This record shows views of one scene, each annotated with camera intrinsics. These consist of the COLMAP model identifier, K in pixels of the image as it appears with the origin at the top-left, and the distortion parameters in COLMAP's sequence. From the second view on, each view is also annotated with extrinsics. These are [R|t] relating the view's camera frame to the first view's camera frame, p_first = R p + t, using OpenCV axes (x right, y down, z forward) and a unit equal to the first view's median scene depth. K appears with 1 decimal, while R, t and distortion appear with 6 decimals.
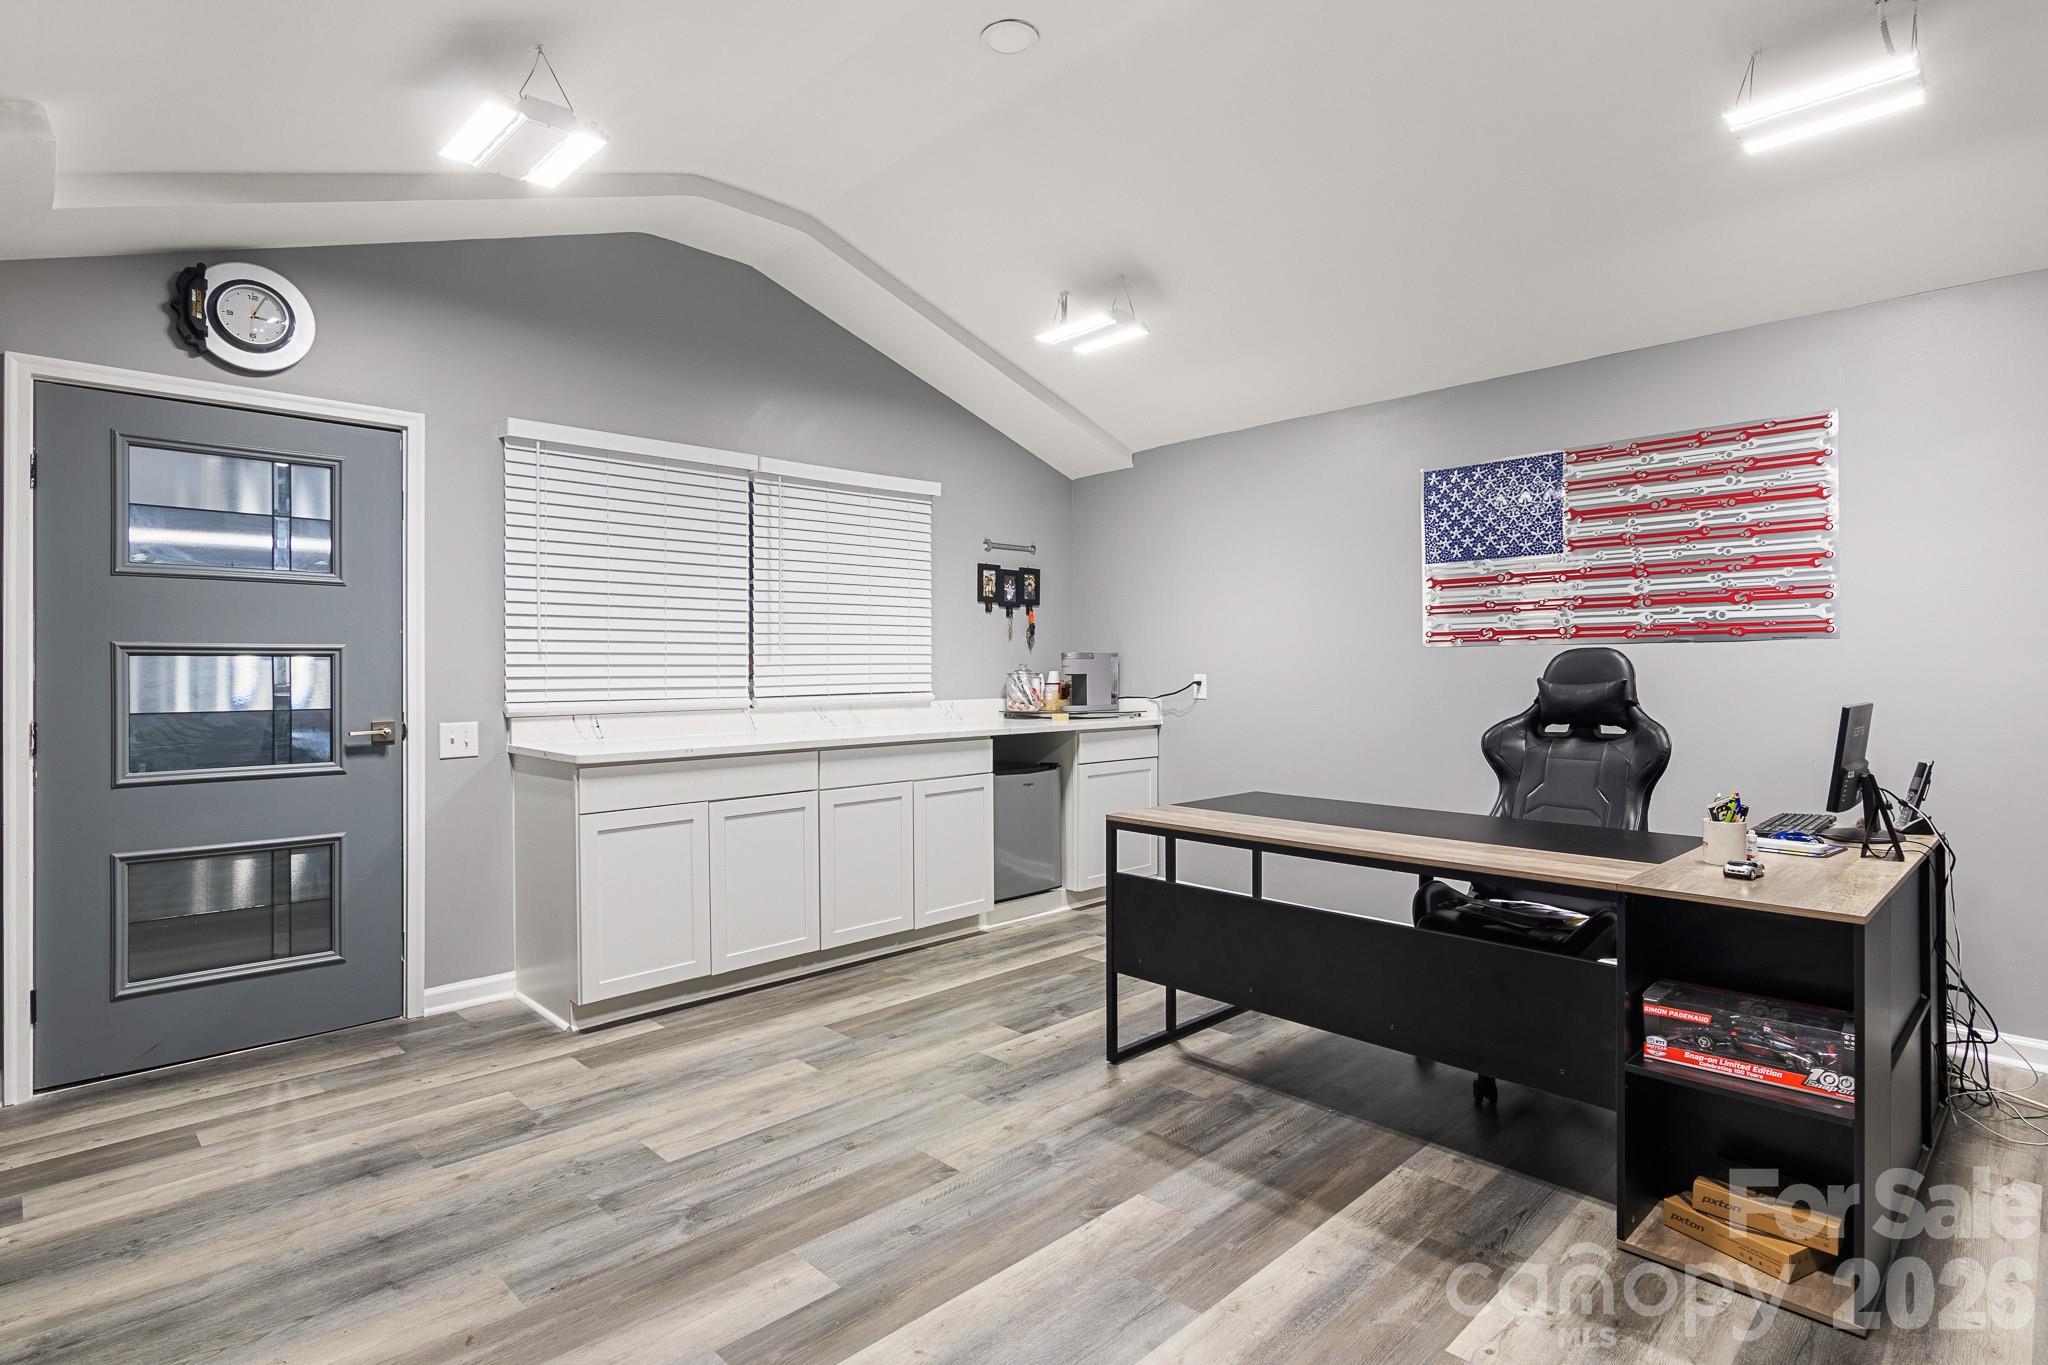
lens RADIAL K [[1050.1, 0, 1024.5], [0, 1050.1, 671.3], [0, 0, 1]] dist [0.003307, 0.000672]
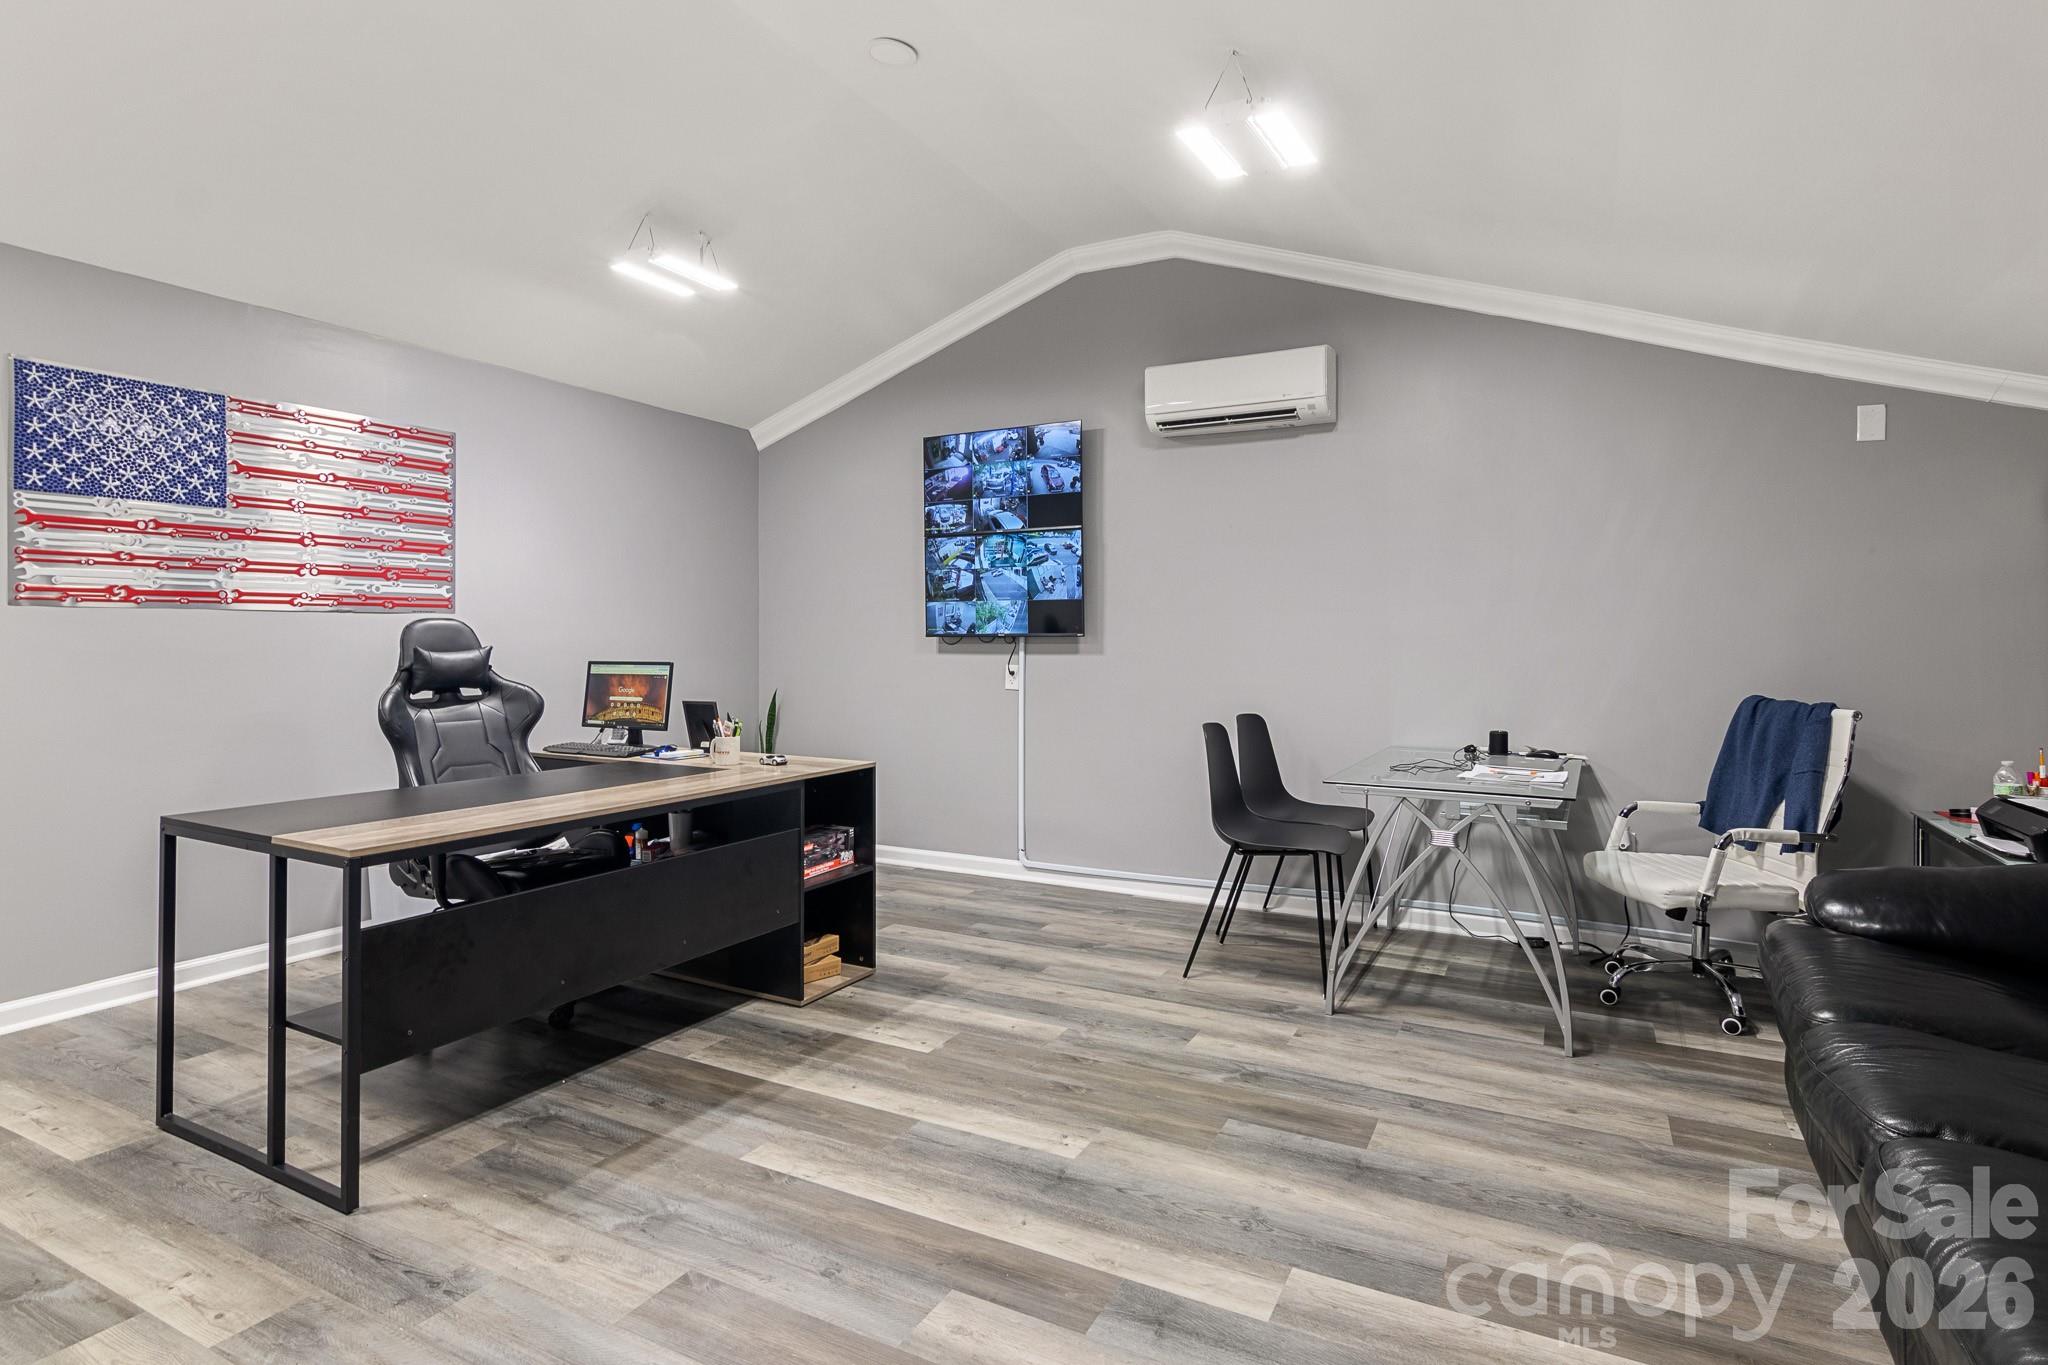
lens RADIAL K [[1050.1, 0, 1035.7], [0, 1050.1, 629.2], [0, 0, 1]] dist [0.003307, 0.000672]
pose [[-0.309062, 0.007446, 0.951013, -0.714143], [-0.001287, 0.999965, -0.008247, -0.002982], [-0.951041, -0.003773, -0.309042, 0.789322]]
